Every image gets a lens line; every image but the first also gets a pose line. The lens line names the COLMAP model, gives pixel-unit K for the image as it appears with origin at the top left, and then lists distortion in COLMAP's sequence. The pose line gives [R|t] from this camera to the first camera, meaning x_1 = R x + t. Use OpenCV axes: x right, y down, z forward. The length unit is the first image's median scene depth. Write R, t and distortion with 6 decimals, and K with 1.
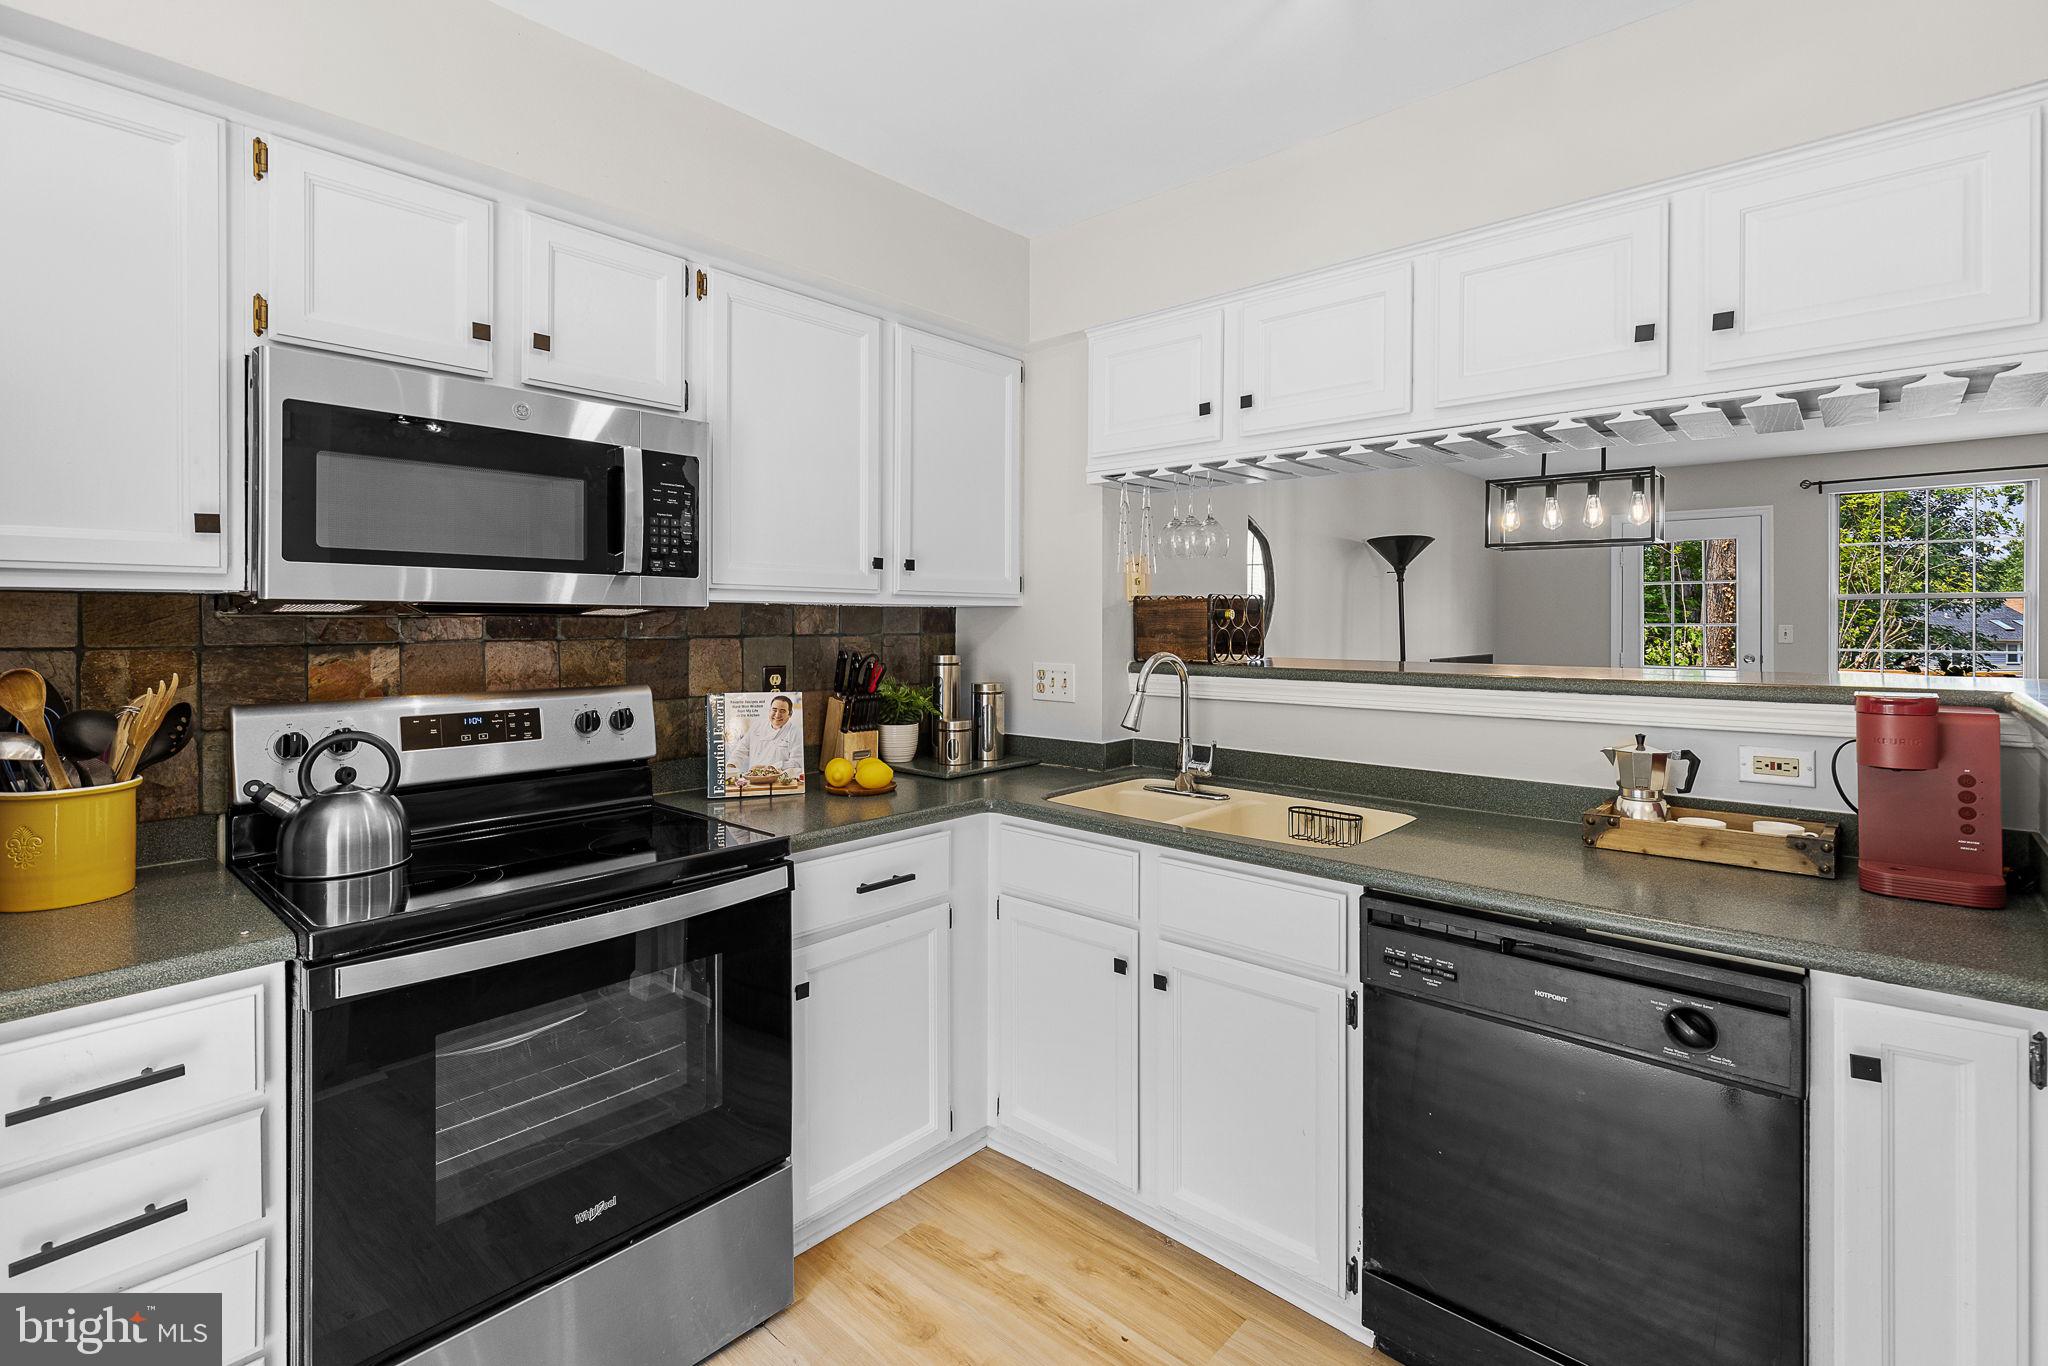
lens RADIAL K [[918.7, 0, 1025.6], [0, 918.7, 631.4], [0, 0, 1]] dist [0.003173, -0.000782]
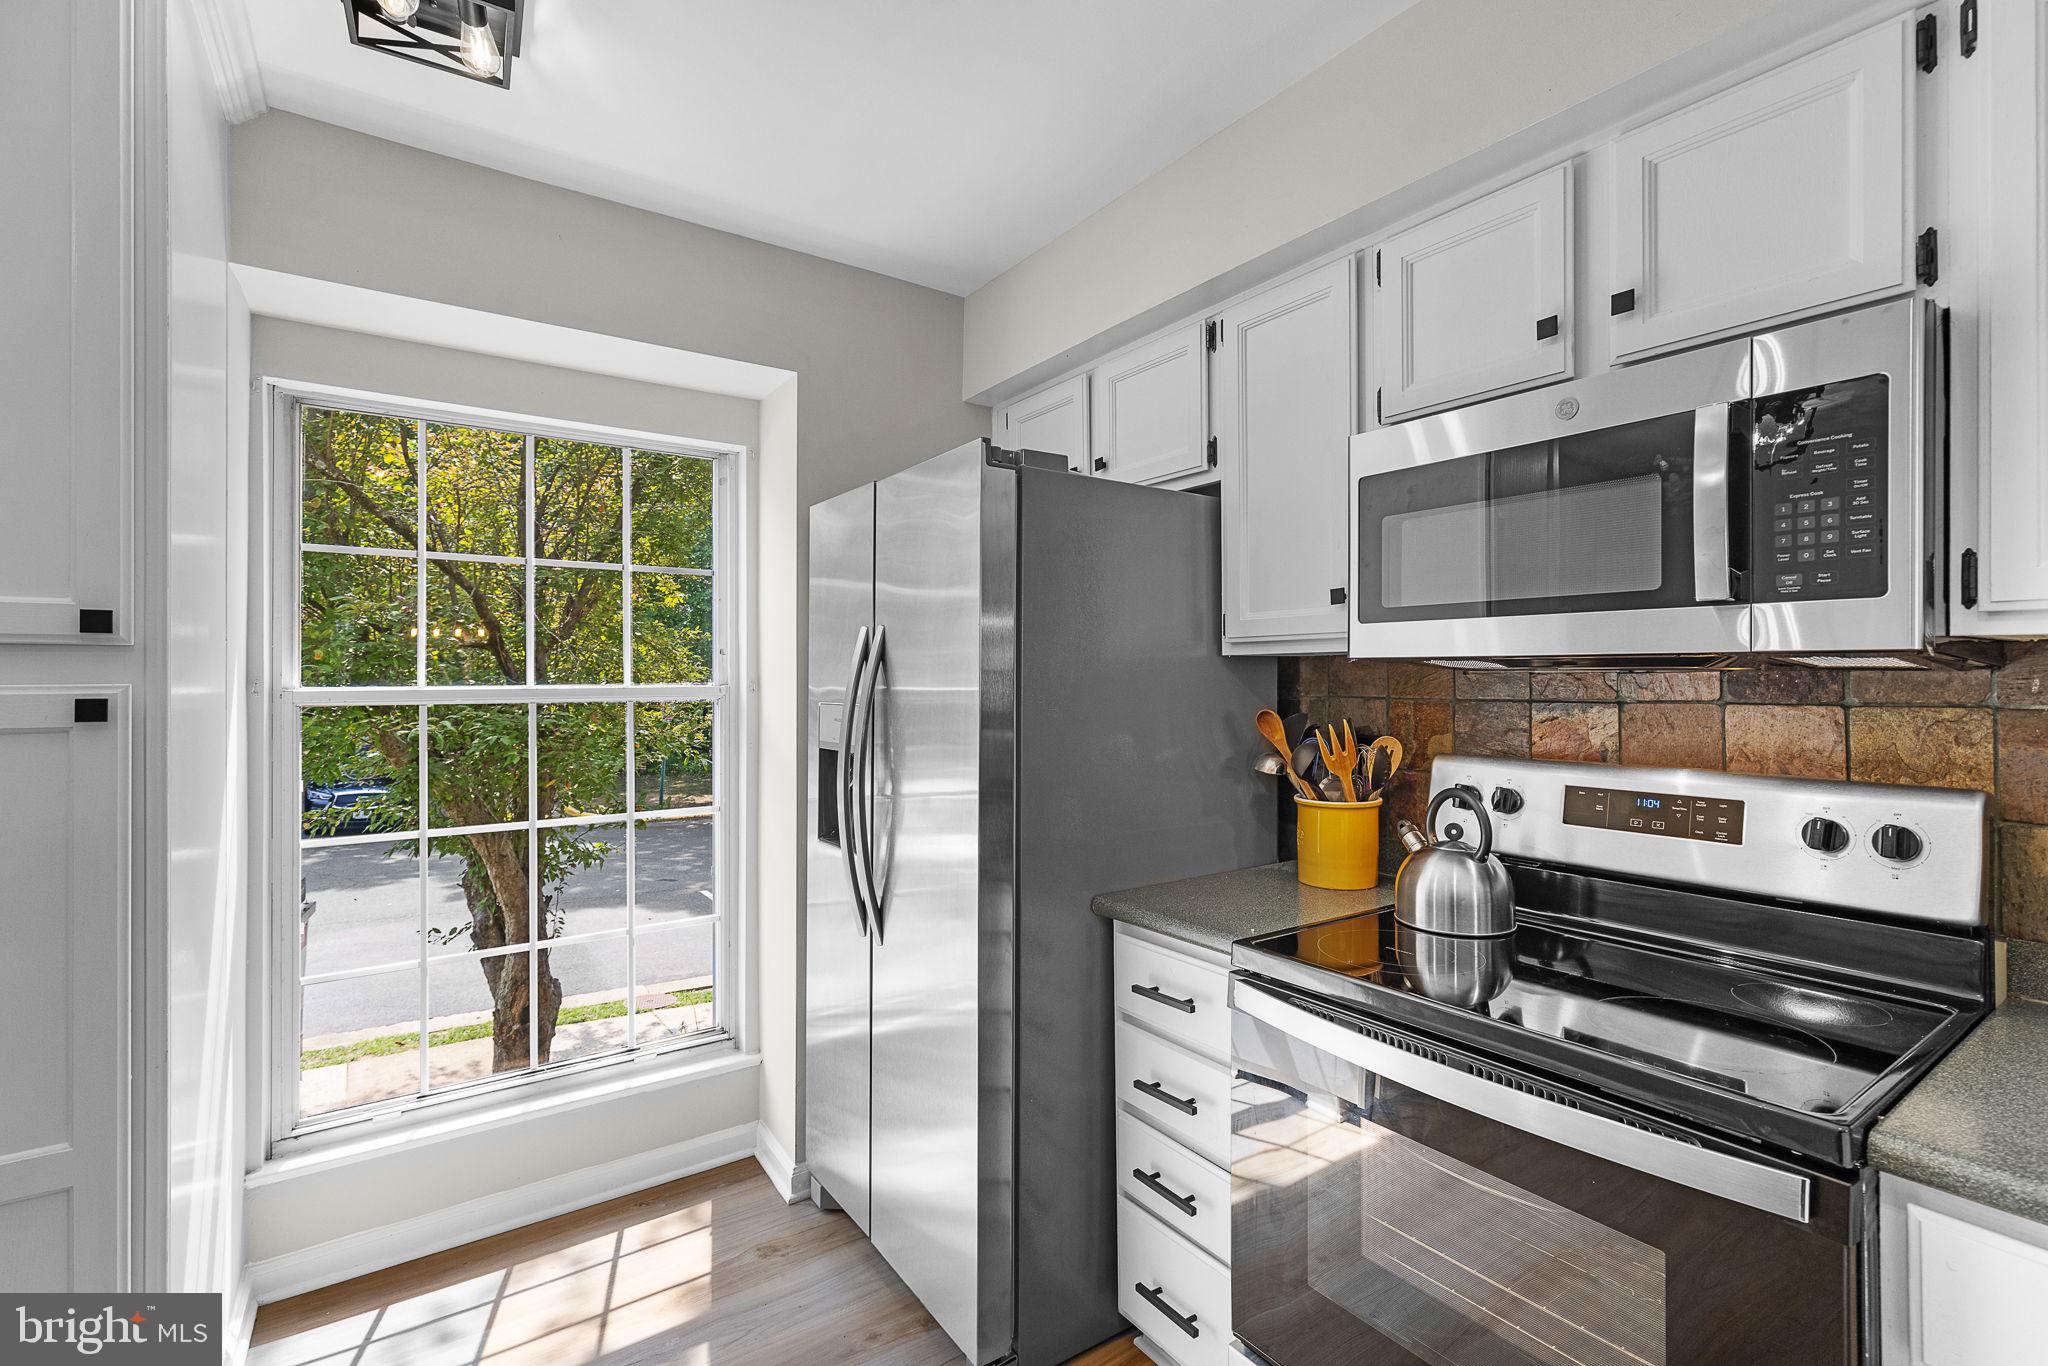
lens RADIAL K [[918.7, 0, 1036.8], [0, 918.7, 672.3], [0, 0, 1]] dist [0.003173, -0.000782]
pose [[-0.200479, -0.002099, -0.979696, 0.266704], [-0.006236, 0.999980, -0.000867, -0.010449], [0.979678, 0.005936, -0.200488, 0.621392]]
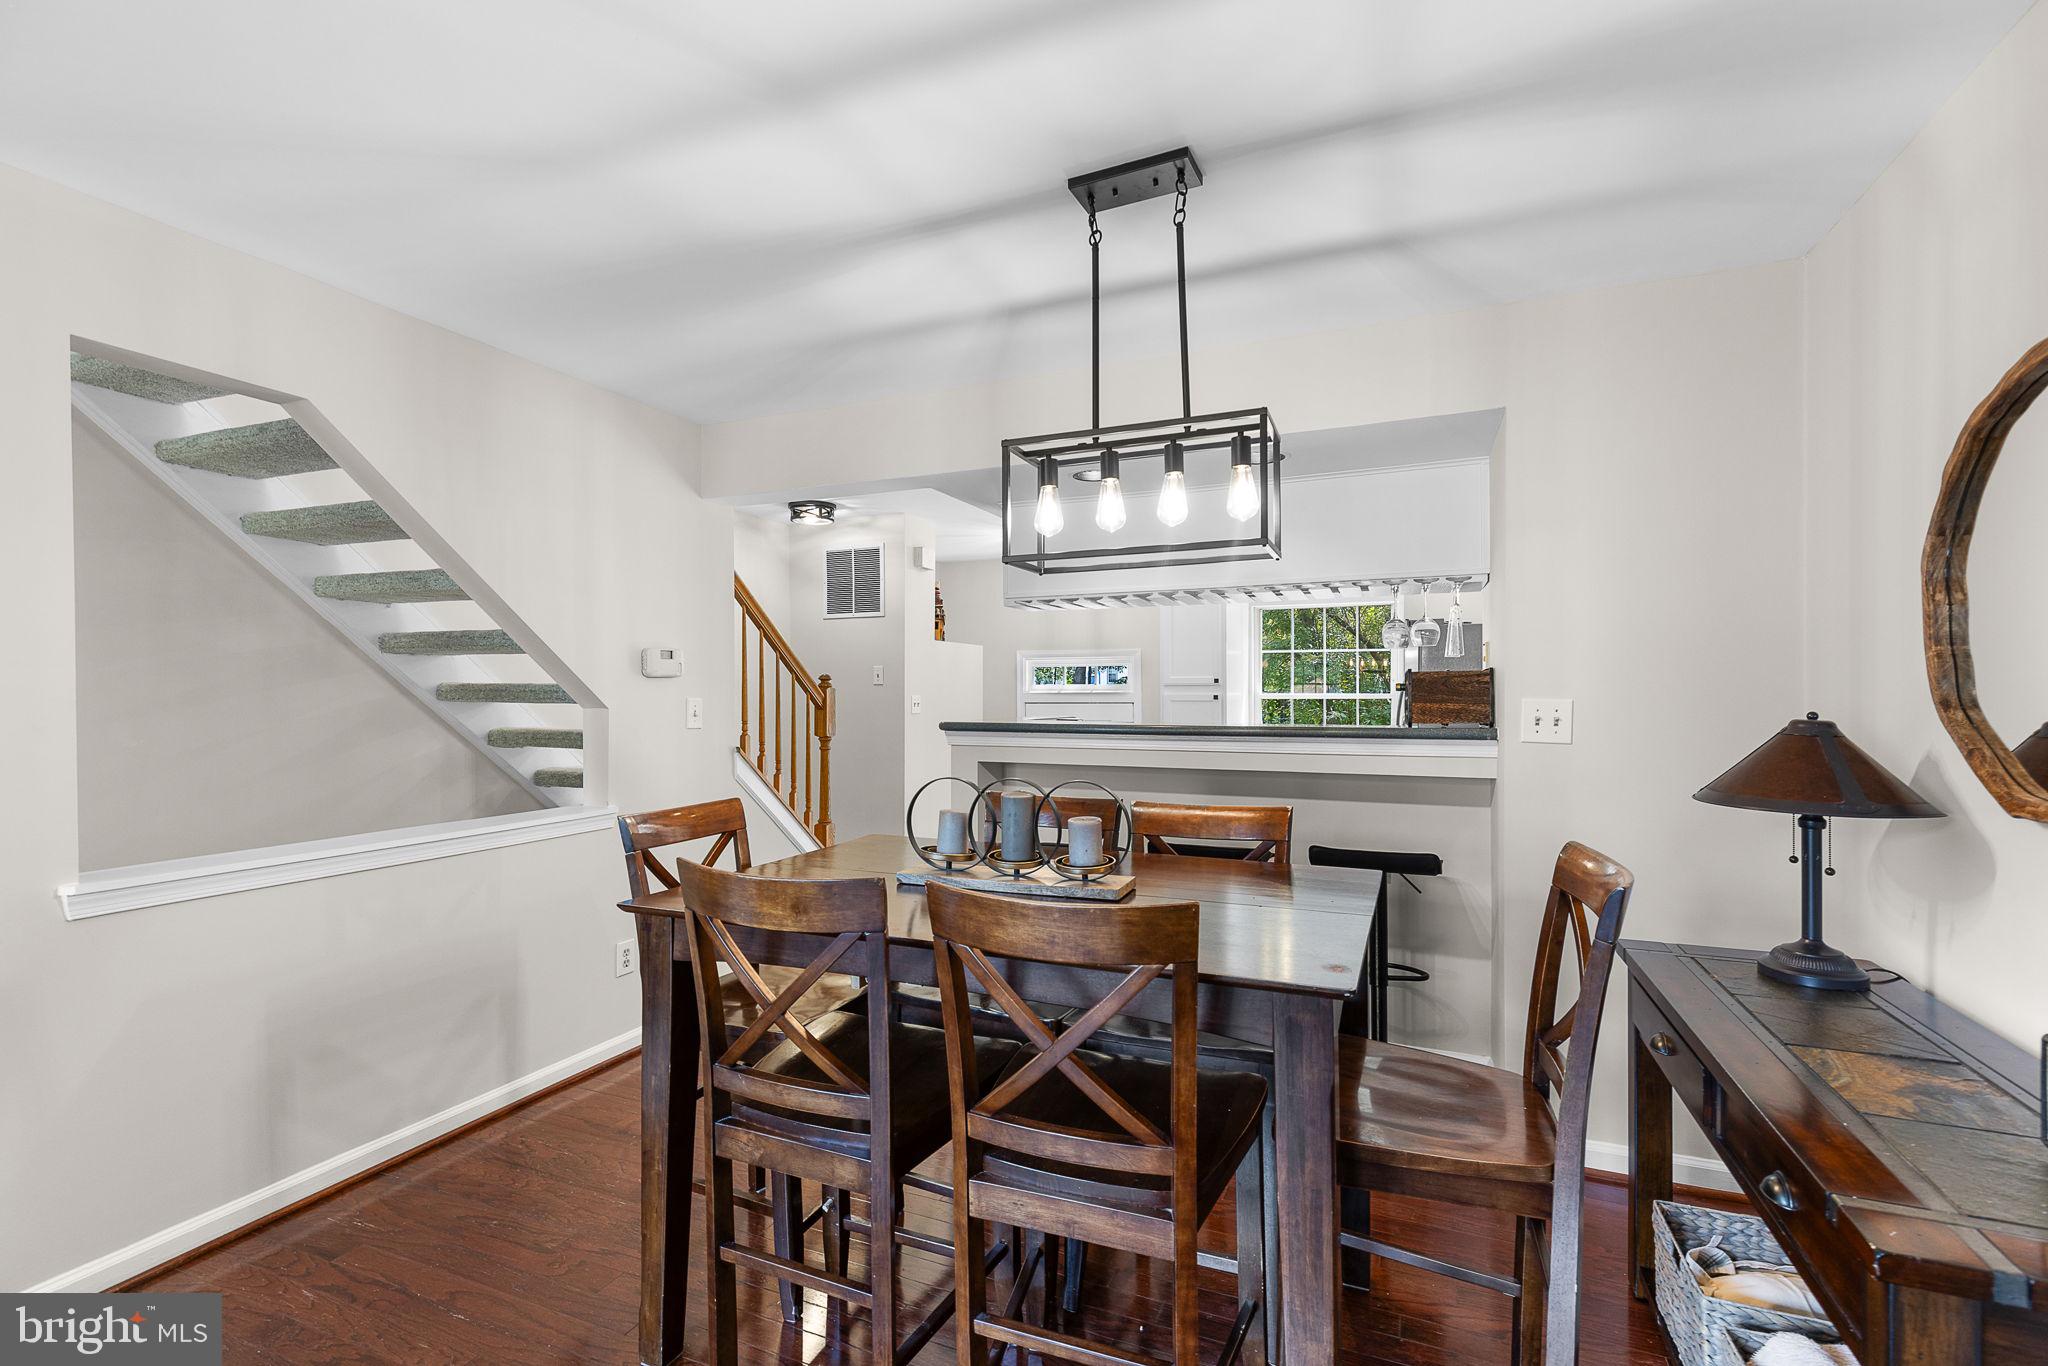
lens RADIAL K [[918.7, 0, 1029.9], [0, 918.7, 693.2], [0, 0, 1]] dist [0.003173, -0.000782]
pose [[-0.937829, 0.007989, -0.347007, 1.545101], [0.003720, 0.999909, 0.012967, -0.040488], [0.347079, 0.010870, -0.937773, 2.713869]]
